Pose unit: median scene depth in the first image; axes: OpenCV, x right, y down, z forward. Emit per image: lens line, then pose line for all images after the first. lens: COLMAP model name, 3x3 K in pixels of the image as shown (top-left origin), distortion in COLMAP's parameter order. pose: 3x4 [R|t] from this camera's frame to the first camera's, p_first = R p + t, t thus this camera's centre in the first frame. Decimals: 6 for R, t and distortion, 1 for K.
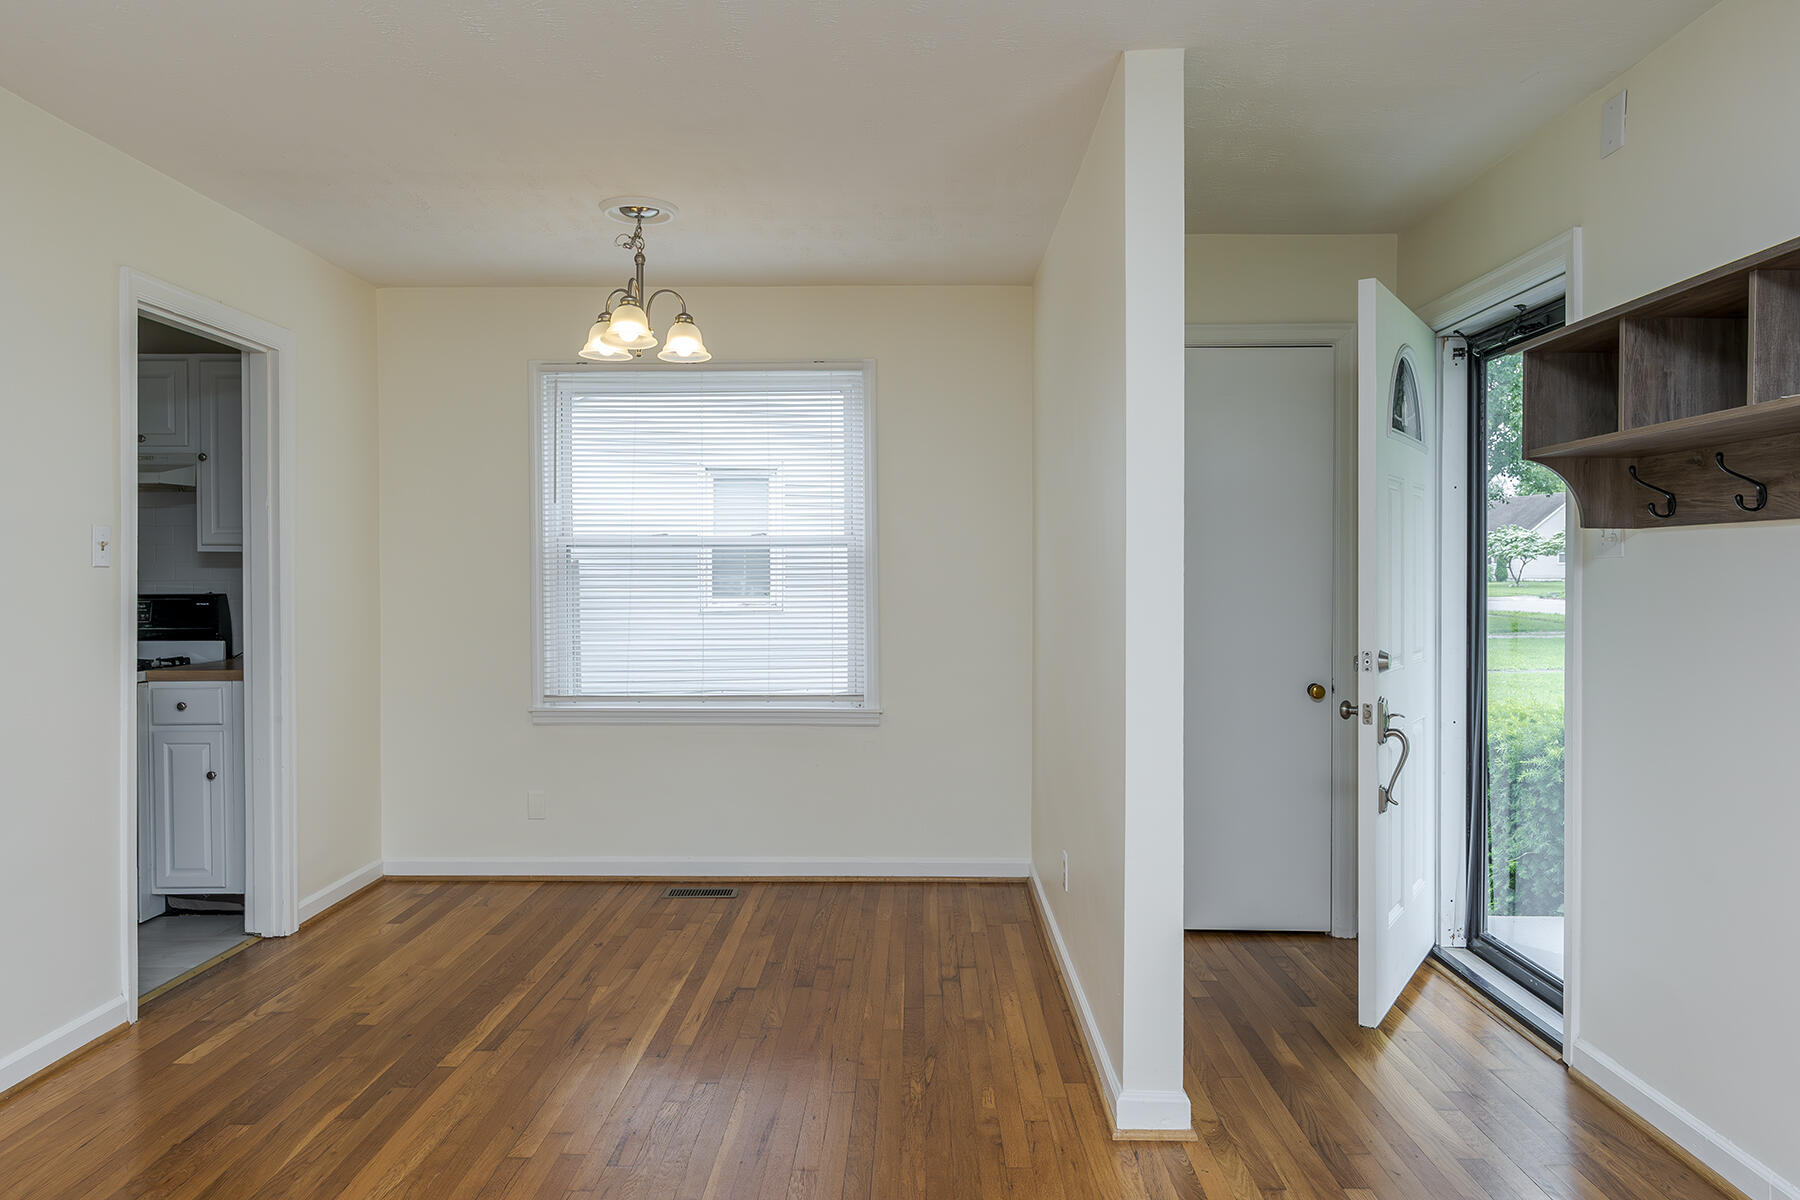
lens RADIAL K [[1217.9, 0, 900.2], [0, 1217.9, 587.0], [0, 0, 1]] dist [0.004519, 0.000162]
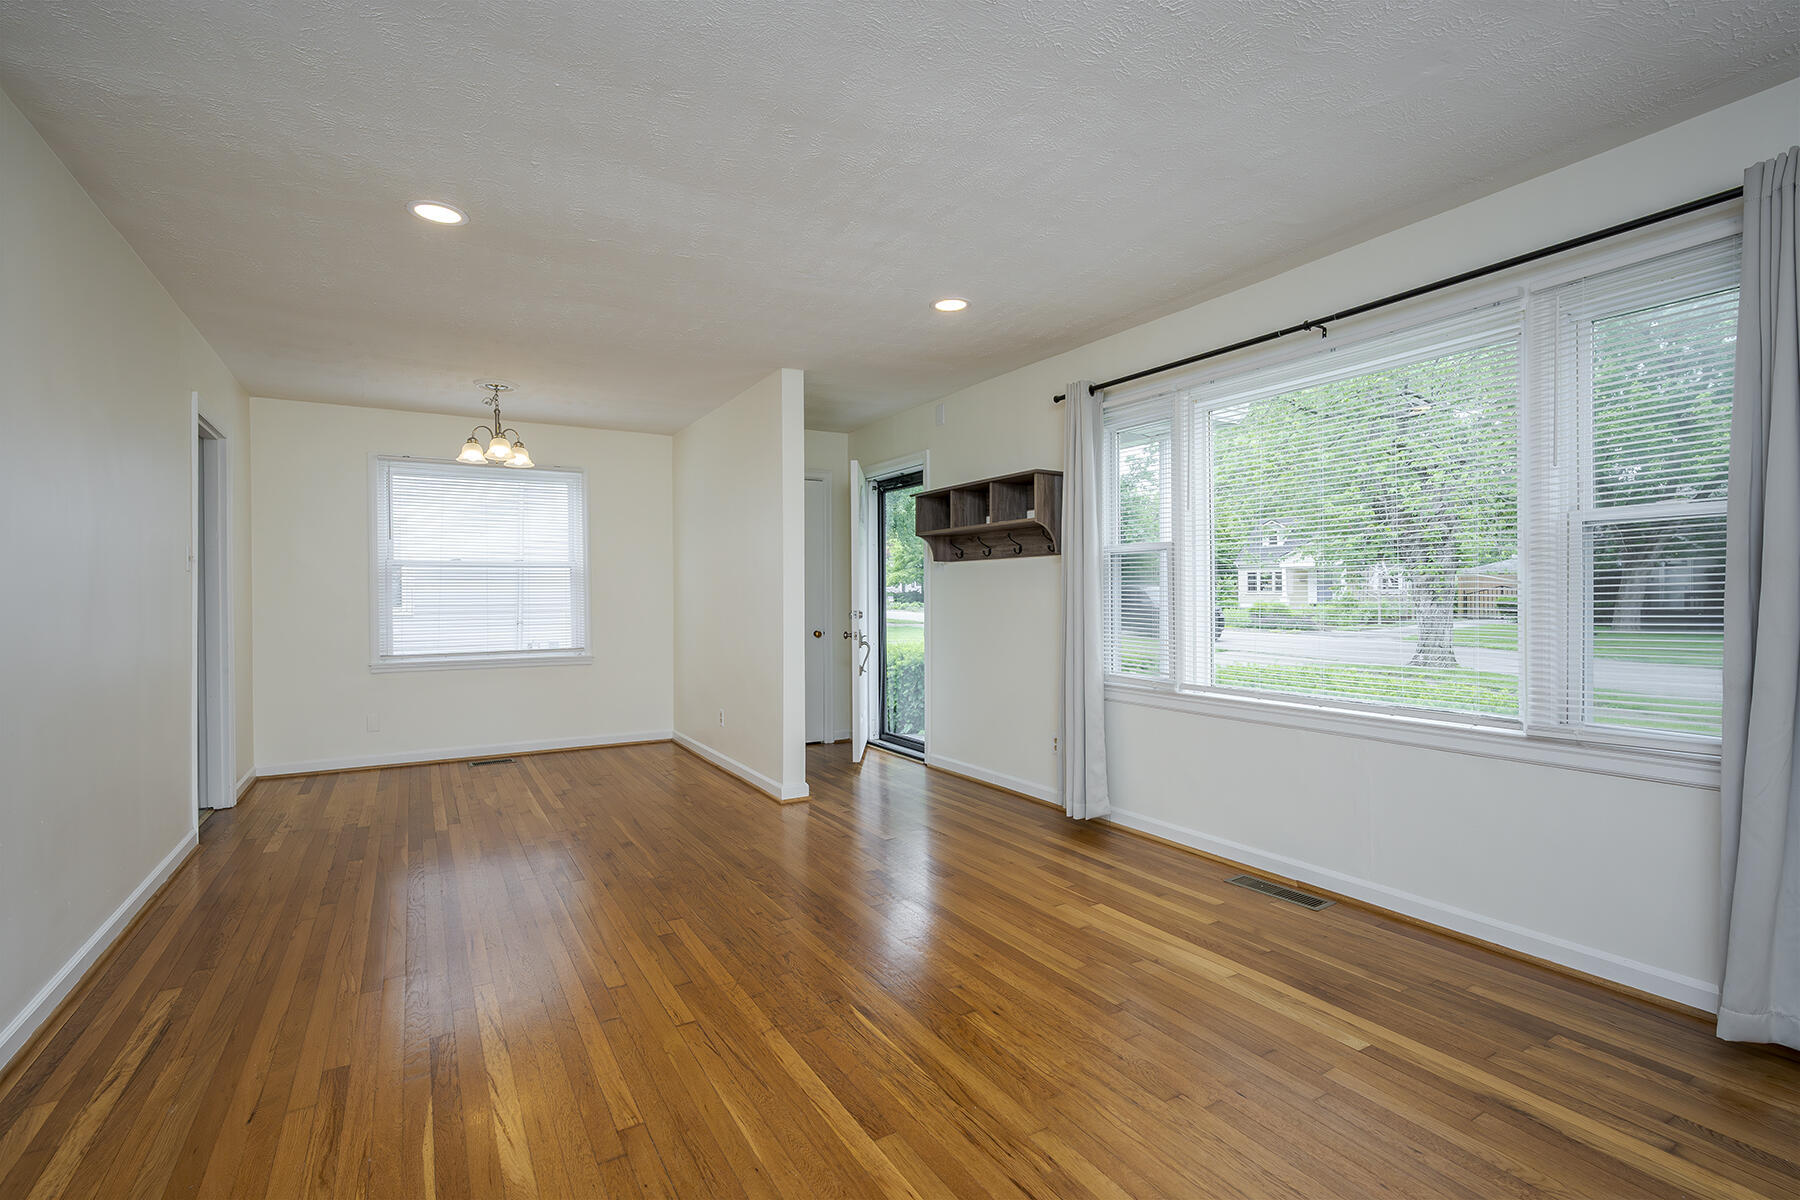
lens RADIAL K [[818.8, 0, 871.3], [0, 818.8, 604.1], [0, 0, 1]] dist [-0.005156, 0.002999]
pose [[0.867731, -0.009278, 0.496948, -0.351982], [0.009326, 0.999954, 0.002386, 0.030510], [-0.496947, 0.002564, 0.867777, -0.390322]]
